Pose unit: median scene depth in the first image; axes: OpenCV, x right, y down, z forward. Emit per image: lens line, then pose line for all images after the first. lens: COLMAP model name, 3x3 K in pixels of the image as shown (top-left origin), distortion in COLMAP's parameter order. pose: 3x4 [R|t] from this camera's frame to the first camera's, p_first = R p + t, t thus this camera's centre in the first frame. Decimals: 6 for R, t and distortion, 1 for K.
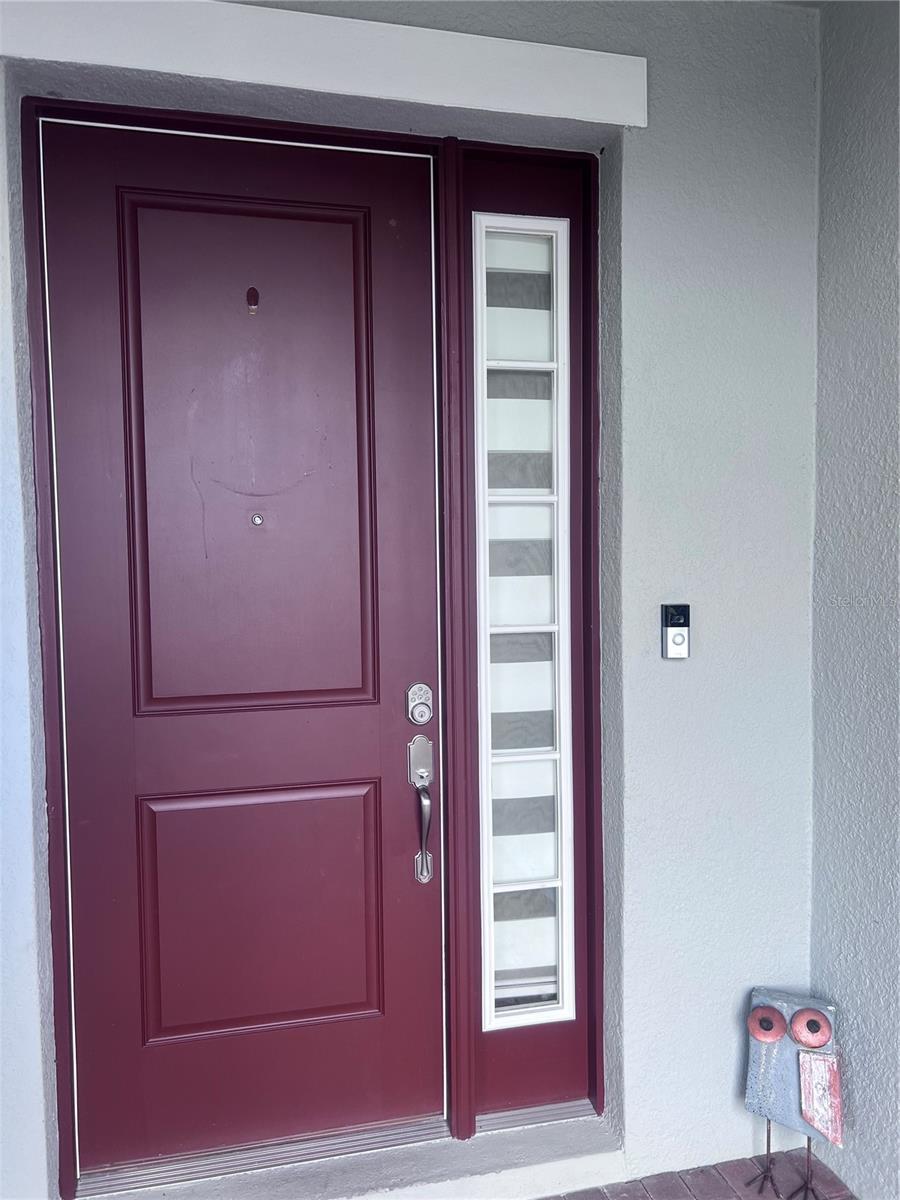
lens RADIAL K [[912.8, 0, 448.5], [0, 912.8, 603.7], [0, 0, 1]] dist [0.039944, -0.006802]
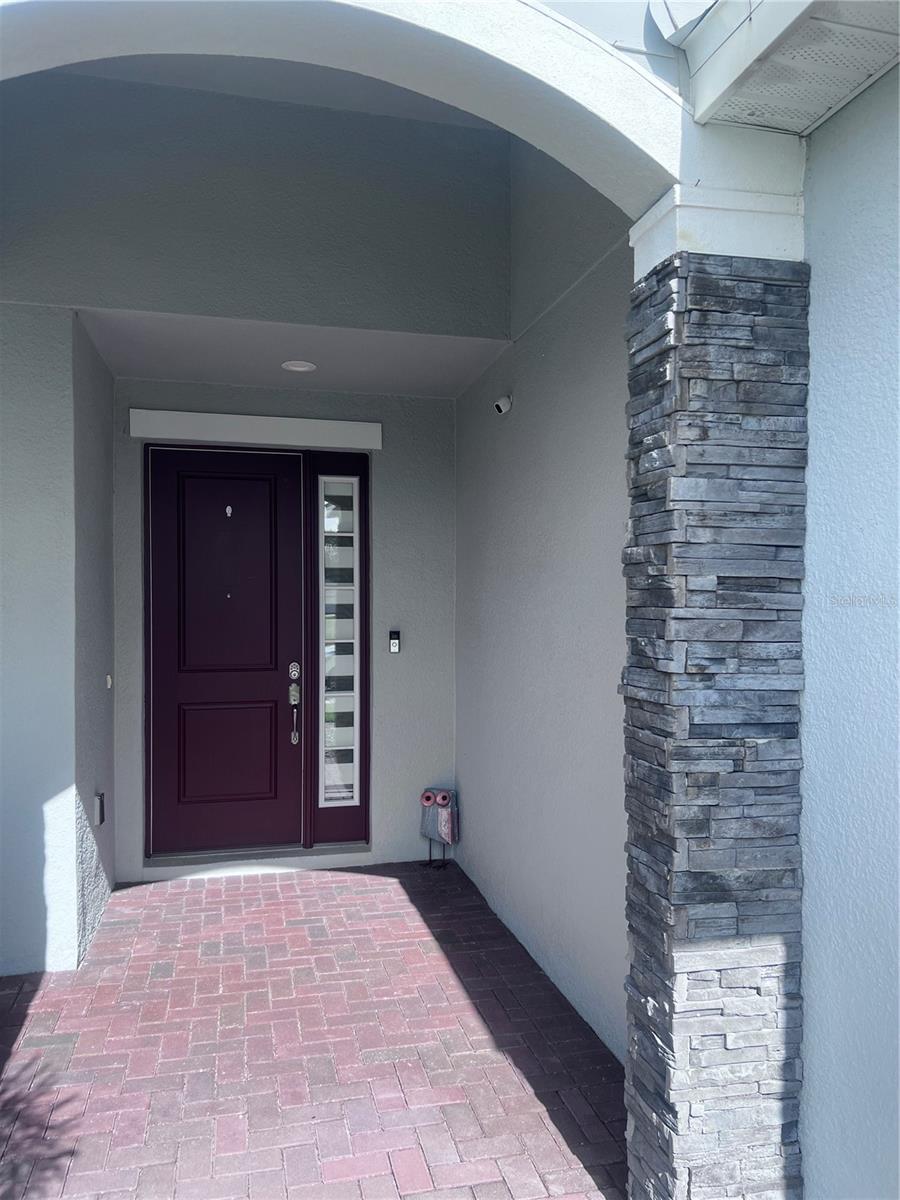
lens RADIAL K [[912.8, 0, 452.2], [0, 912.8, 598.3], [0, 0, 1]] dist [0.039944, -0.006802]
pose [[0.999892, 0.014630, 0.001085, 0.382190], [-0.014558, 0.998662, -0.049626, 0.031251], [-0.001810, 0.049605, 0.998767, -1.443577]]
